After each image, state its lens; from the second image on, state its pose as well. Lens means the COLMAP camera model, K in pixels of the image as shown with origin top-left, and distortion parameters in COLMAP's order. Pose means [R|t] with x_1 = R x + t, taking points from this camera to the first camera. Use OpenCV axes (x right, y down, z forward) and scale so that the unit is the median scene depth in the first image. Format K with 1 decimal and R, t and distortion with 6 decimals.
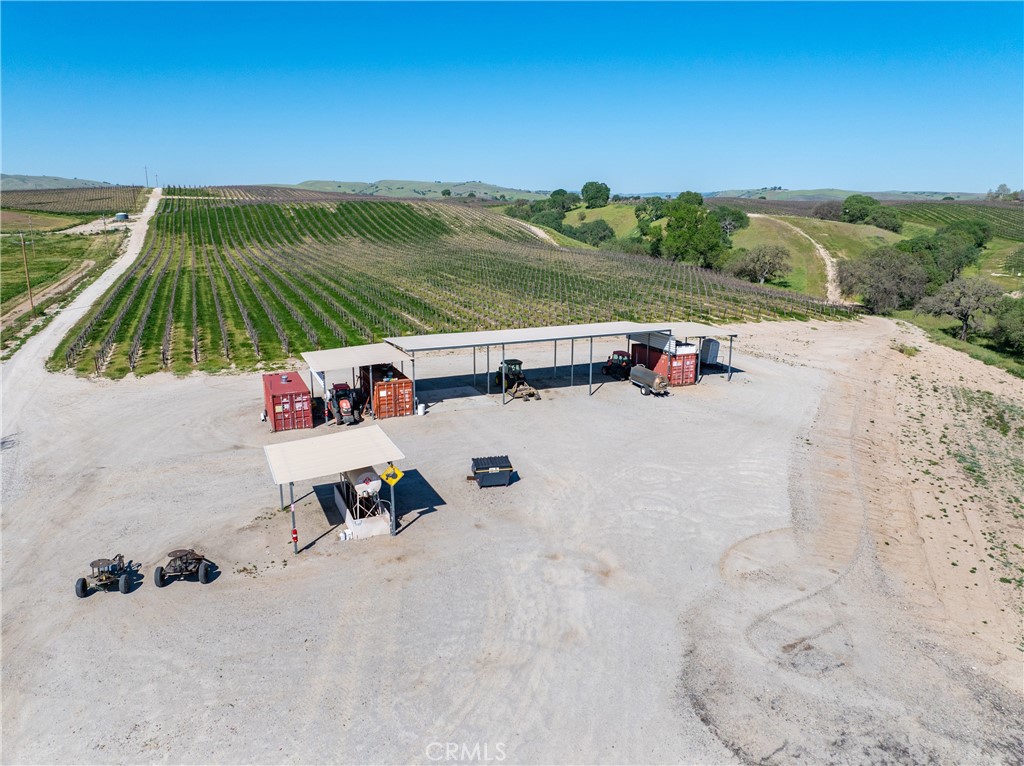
lens RADIAL K [[708.3, 0, 517.3], [0, 708.3, 381.2], [0, 0, 1]] dist [-0.035795, -0.005639]
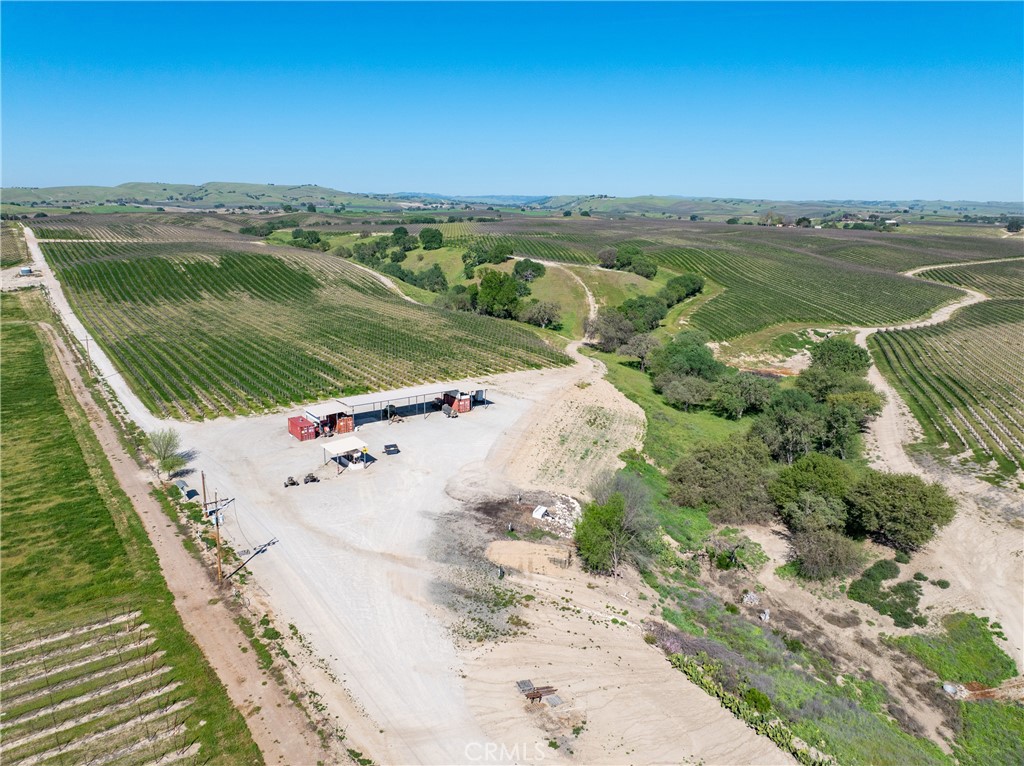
lens RADIAL K [[708.3, 0, 517.1], [0, 708.3, 380.7], [0, 0, 1]] dist [-0.035795, -0.005639]
pose [[0.975739, -0.039196, 0.215399, -0.097218], [0.039669, 0.999211, 0.002128, -0.096614], [-0.215312, 0.006468, 0.976524, -1.329943]]
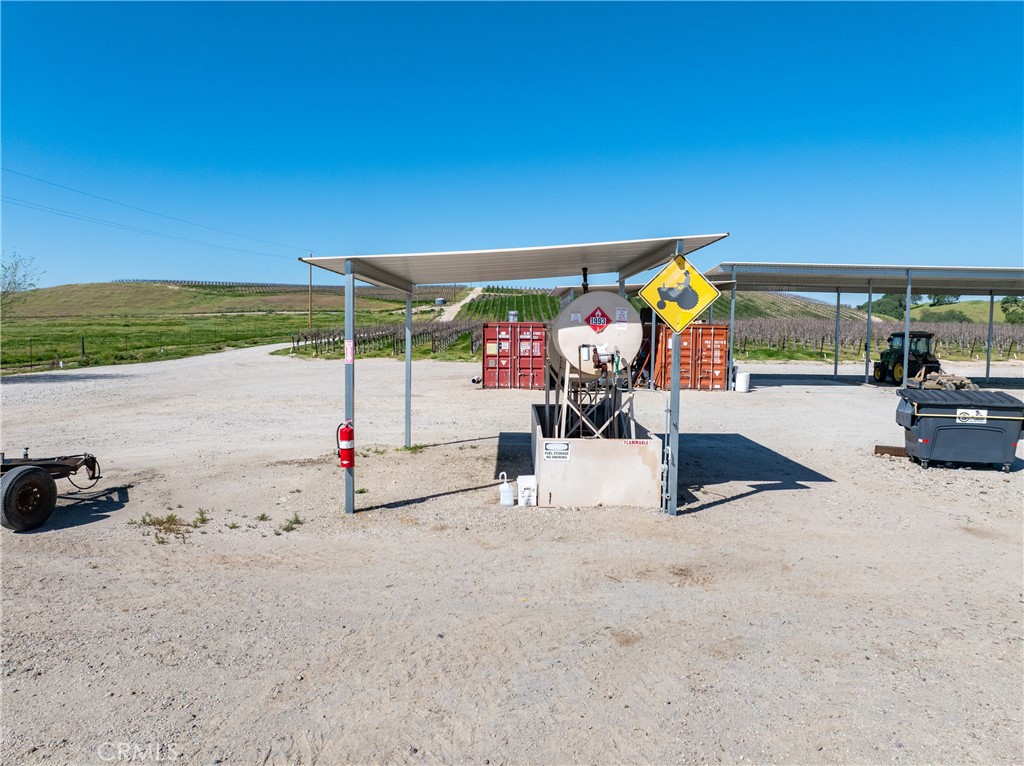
lens RADIAL K [[708.3, 0, 512.8], [0, 708.3, 377.6], [0, 0, 1]] dist [-0.035795, -0.005639]
pose [[0.910236, 0.036189, -0.412505, -0.062227], [-0.106918, 0.982935, -0.149693, 0.115687], [0.400048, 0.180360, 0.898572, 0.377577]]
